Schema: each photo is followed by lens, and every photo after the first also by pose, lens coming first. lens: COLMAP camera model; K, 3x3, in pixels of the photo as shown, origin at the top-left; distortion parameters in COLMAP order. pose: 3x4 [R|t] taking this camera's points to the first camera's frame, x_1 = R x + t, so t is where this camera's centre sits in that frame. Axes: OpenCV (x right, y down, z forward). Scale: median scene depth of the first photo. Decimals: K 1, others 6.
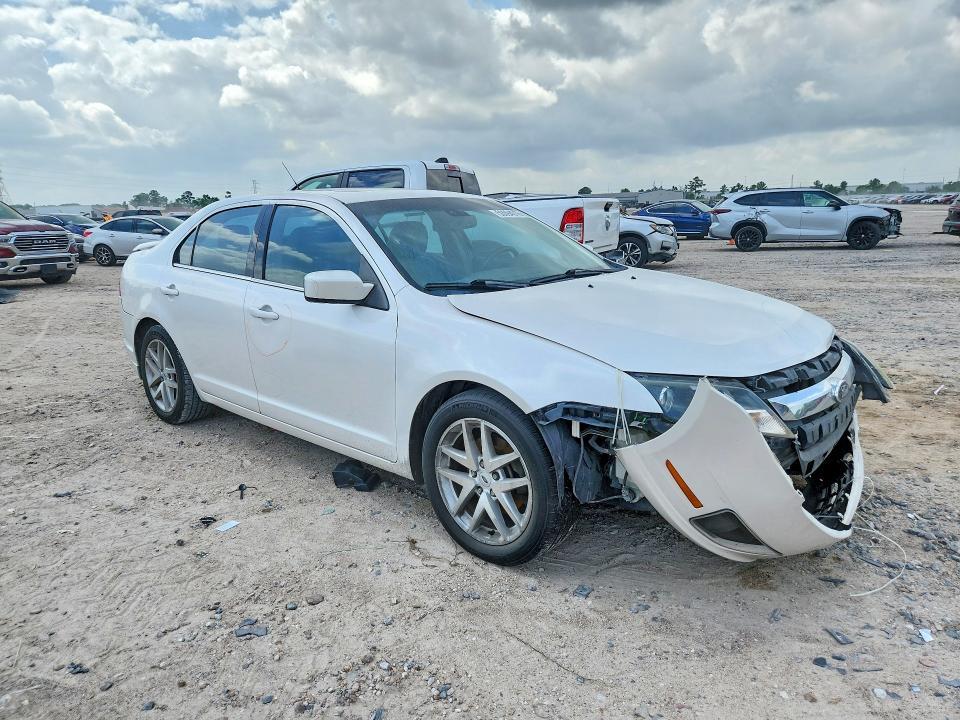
lens RADIAL K [[699.4, 0, 480.0], [0, 699.4, 360.0], [0, 0, 1]] dist [0.077342, -0.080954]
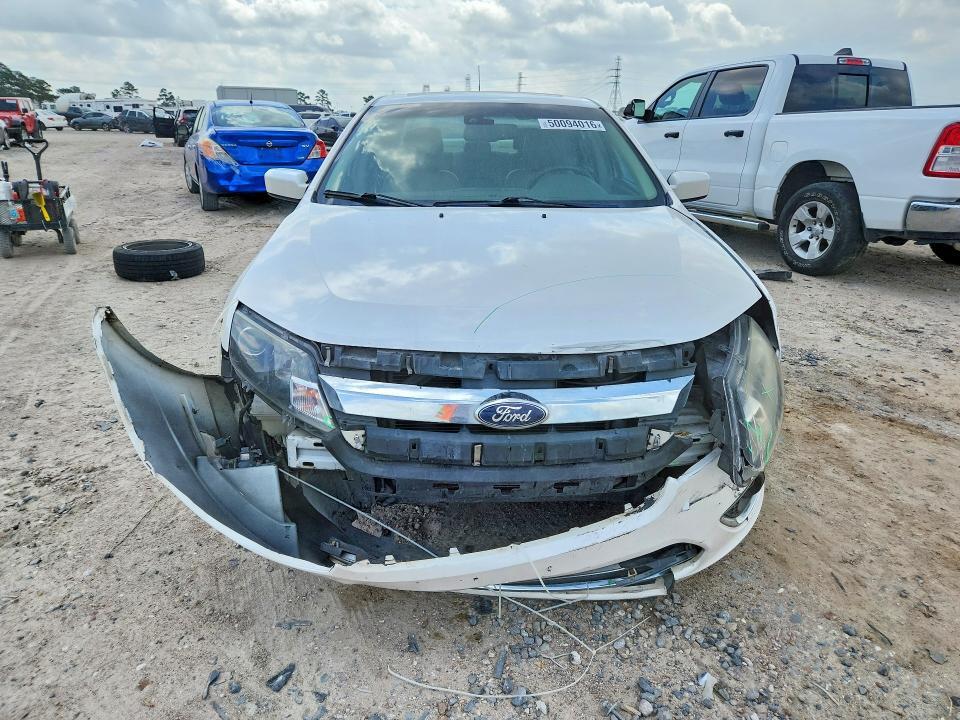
lens RADIAL K [[699.4, 0, 480.0], [0, 699.4, 360.0], [0, 0, 1]] dist [0.077342, -0.080954]
pose [[0.646574, 0.276355, -0.711035, 0.113854], [-0.185566, 0.961056, 0.204786, -0.016220], [0.739937, -0.000466, 0.672676, 0.064227]]
